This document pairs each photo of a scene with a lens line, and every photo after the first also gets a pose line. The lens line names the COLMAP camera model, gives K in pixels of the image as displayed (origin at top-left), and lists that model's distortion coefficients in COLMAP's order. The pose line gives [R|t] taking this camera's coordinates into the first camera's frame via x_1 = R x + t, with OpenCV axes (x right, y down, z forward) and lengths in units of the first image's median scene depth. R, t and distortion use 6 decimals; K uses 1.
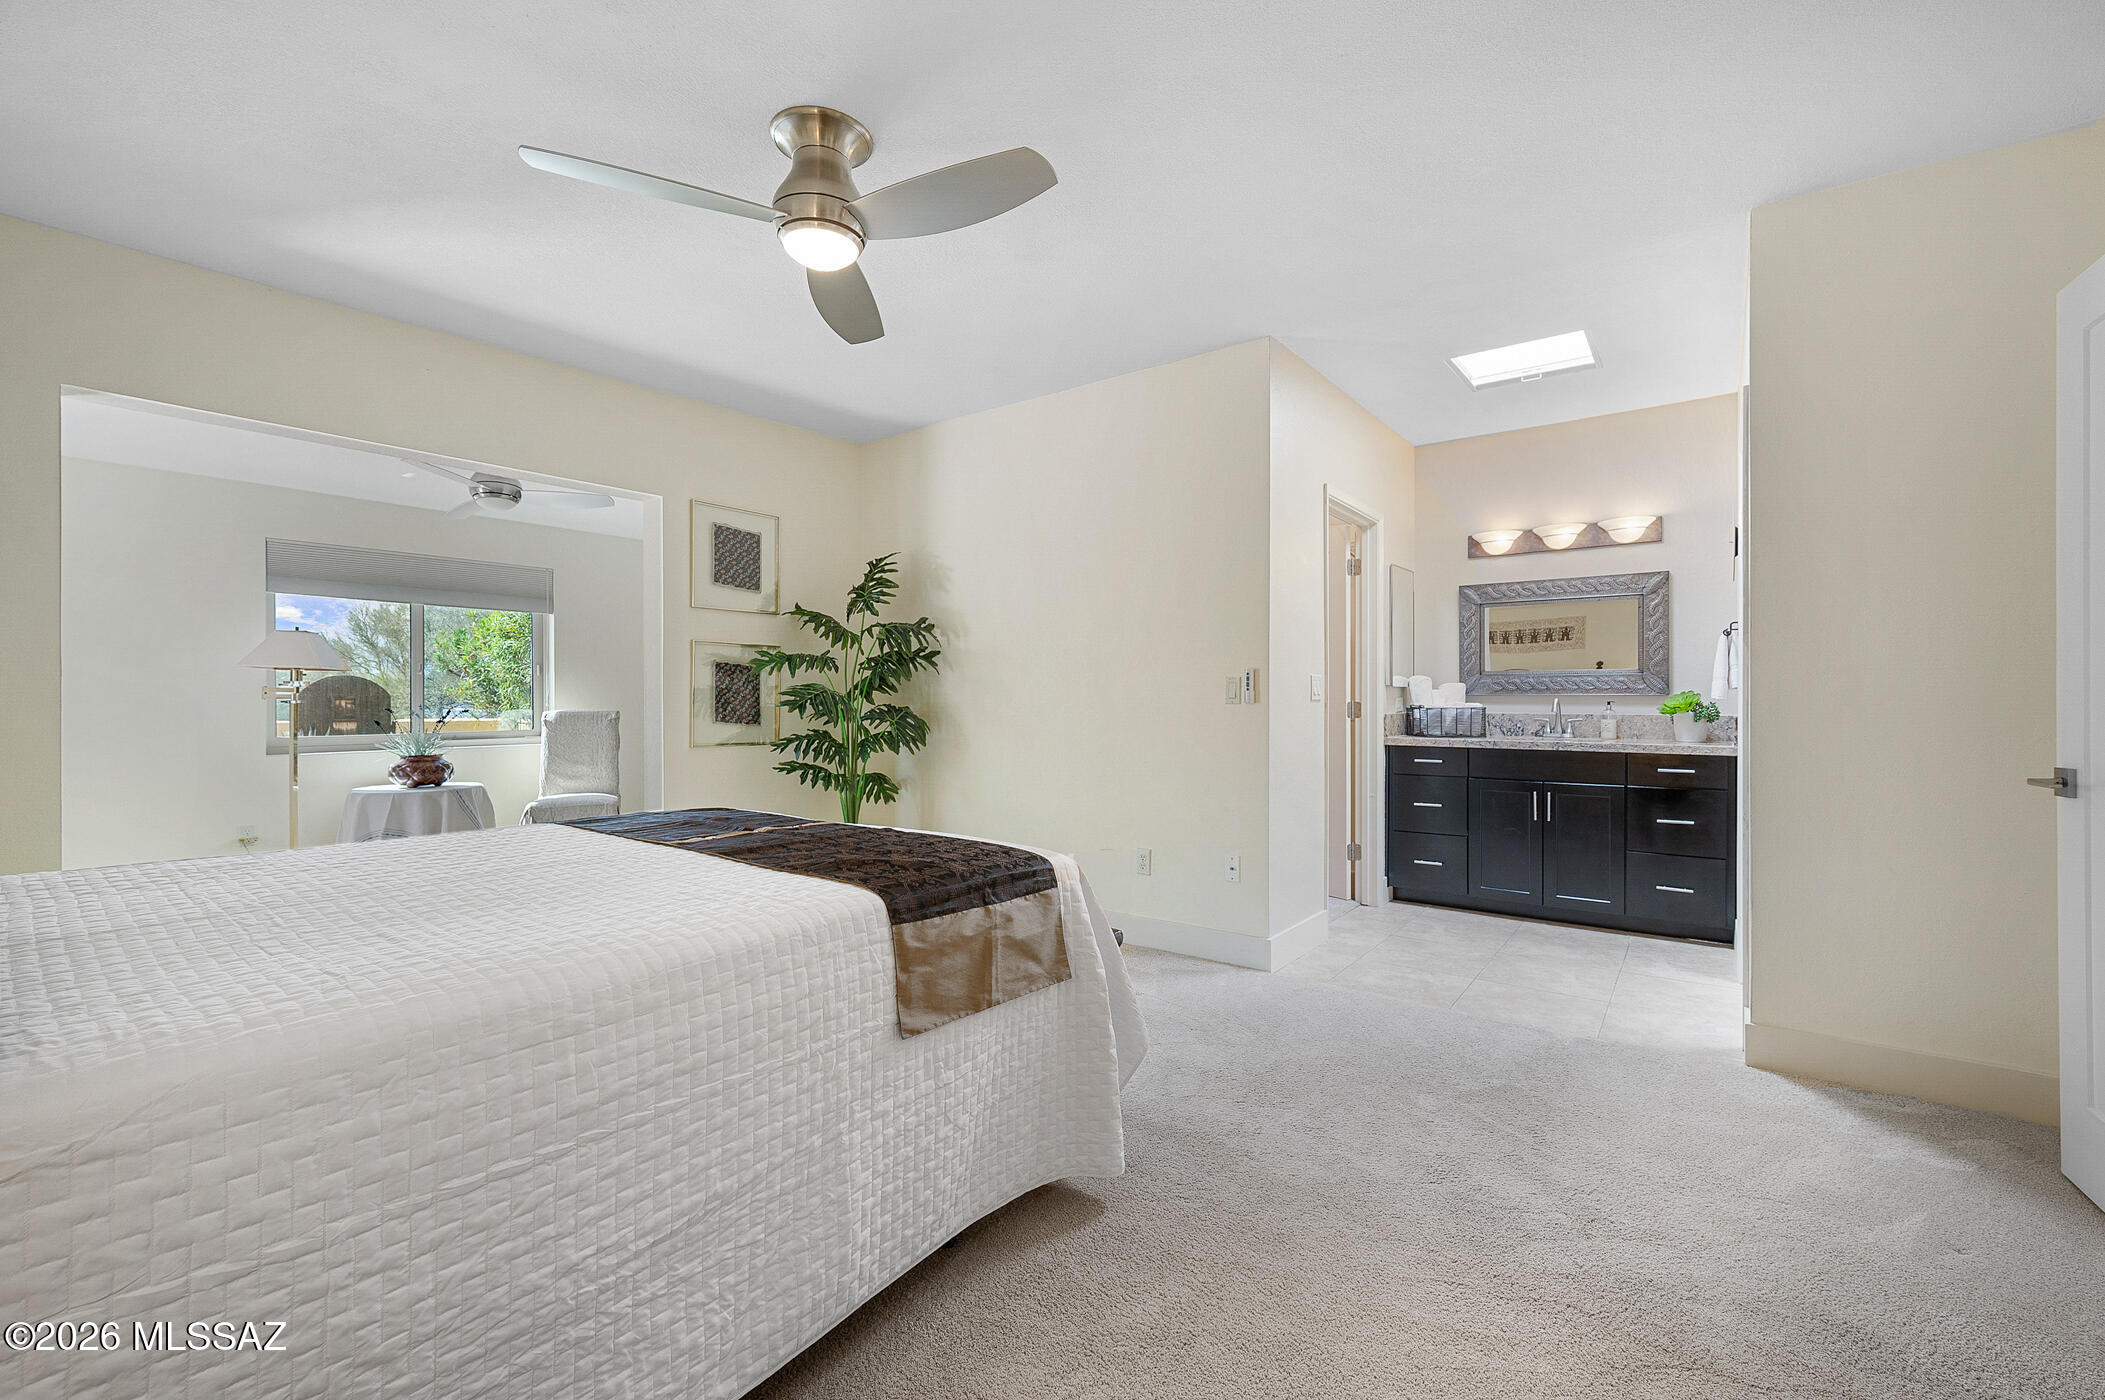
lens RADIAL K [[888.4, 0, 1049.6], [0, 888.4, 695.1], [0, 0, 1]] dist [0.003266, 0.000229]
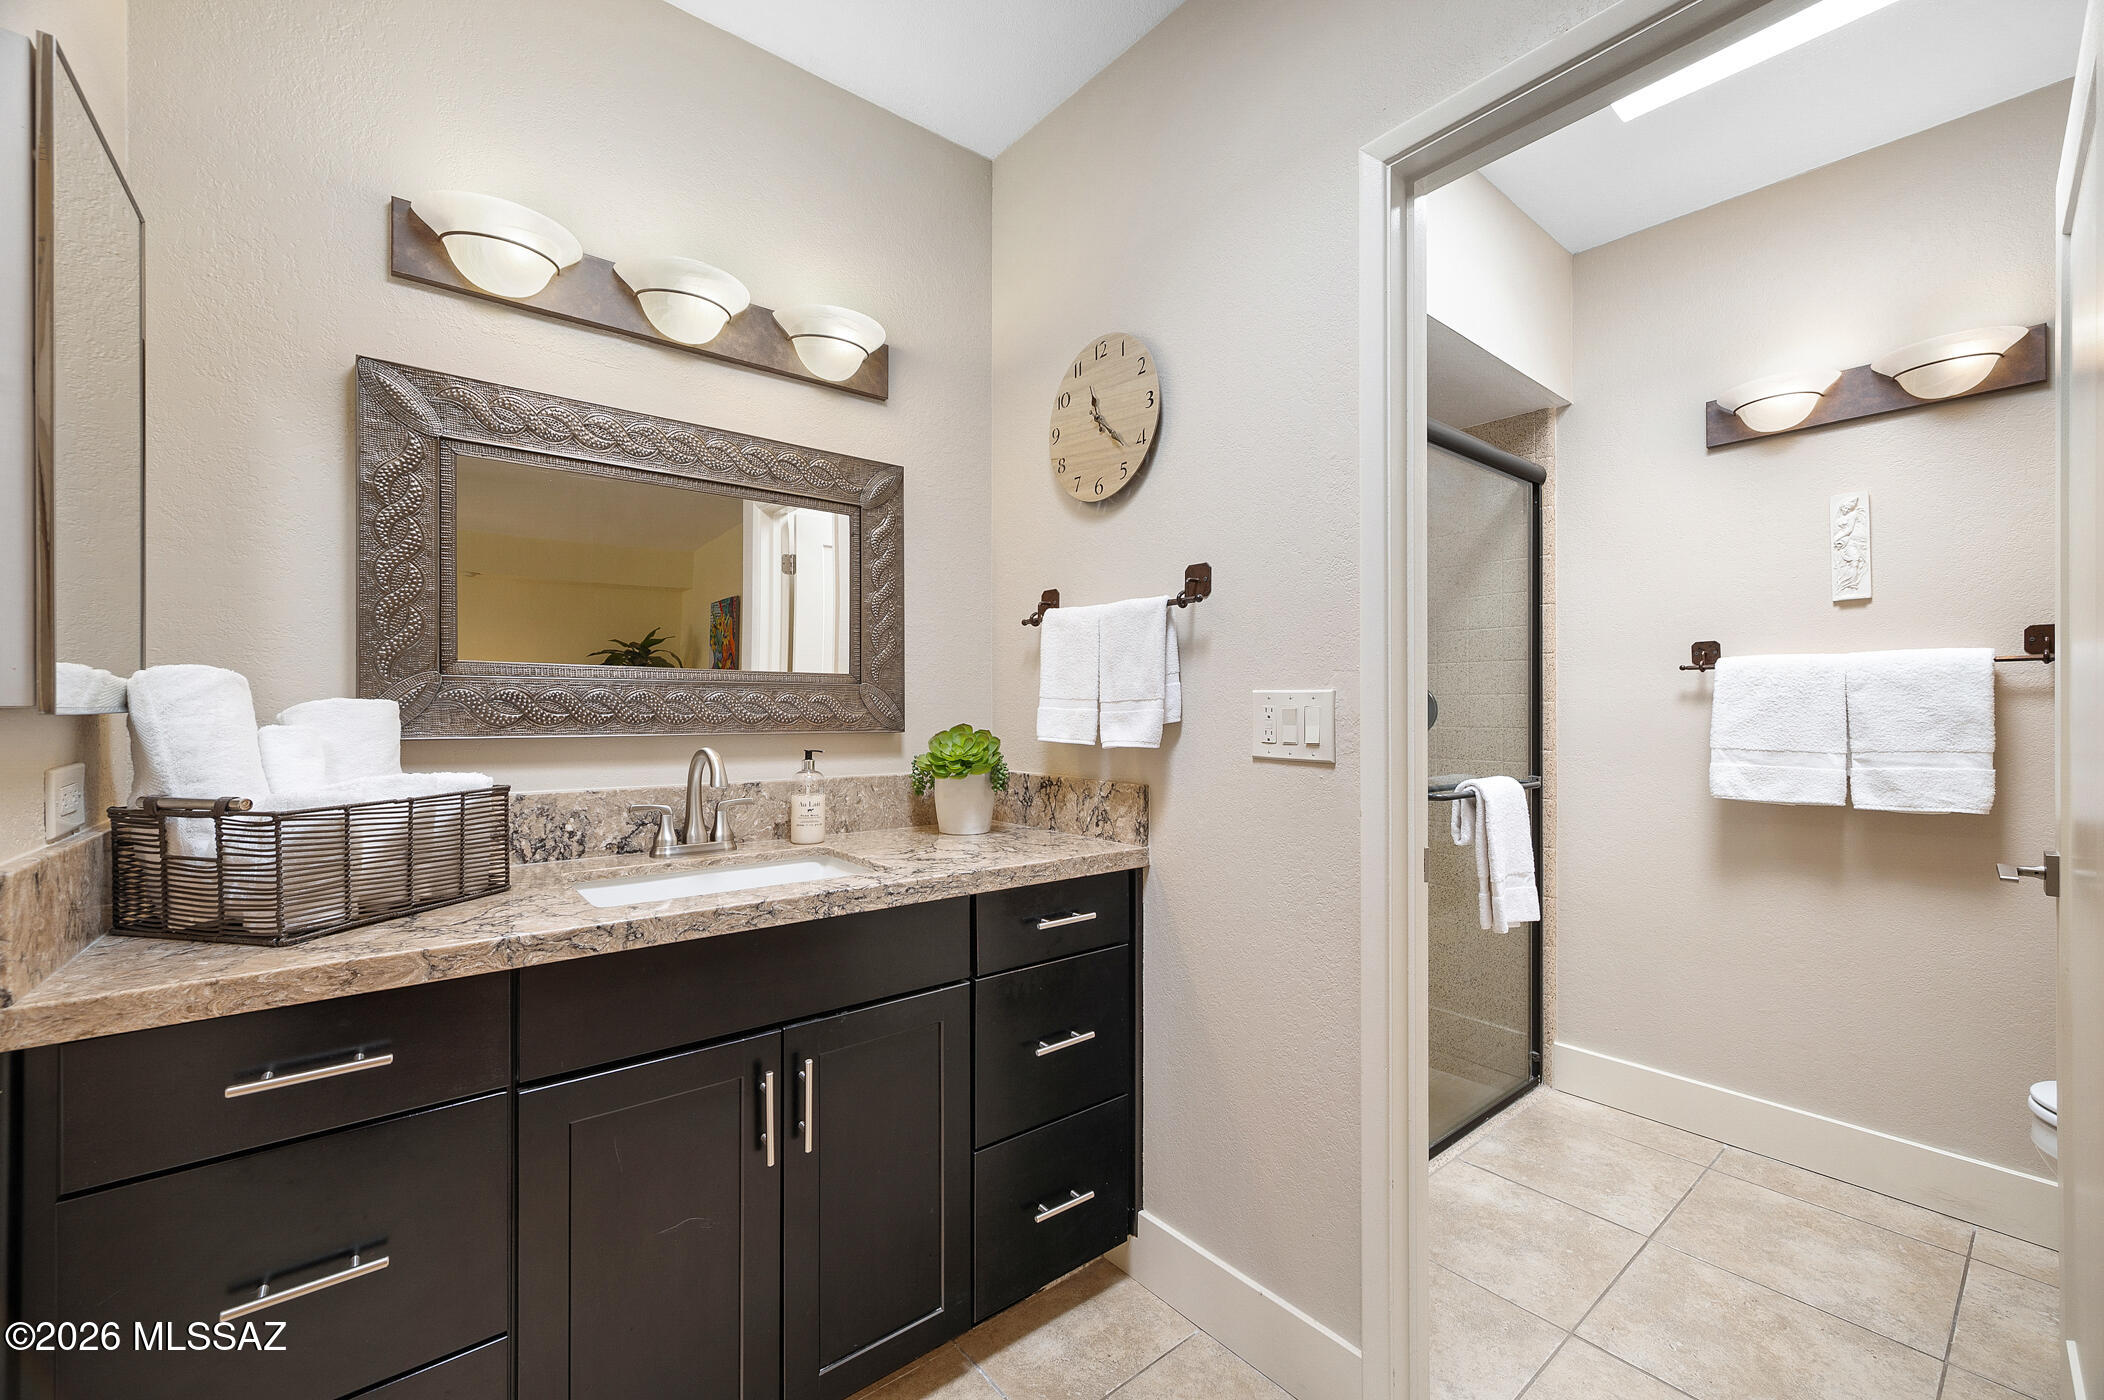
lens RADIAL K [[825.1, 0, 1047.1], [0, 825.1, 710.3], [0, 0, 1]] dist [0.002702, -0.000078]
pose [[0.243491, 0.001601, 0.969902, 0.273495], [0.002357, 0.999995, -0.002243, -0.009467], [-0.969900, 0.002832, 0.243486, 0.765933]]
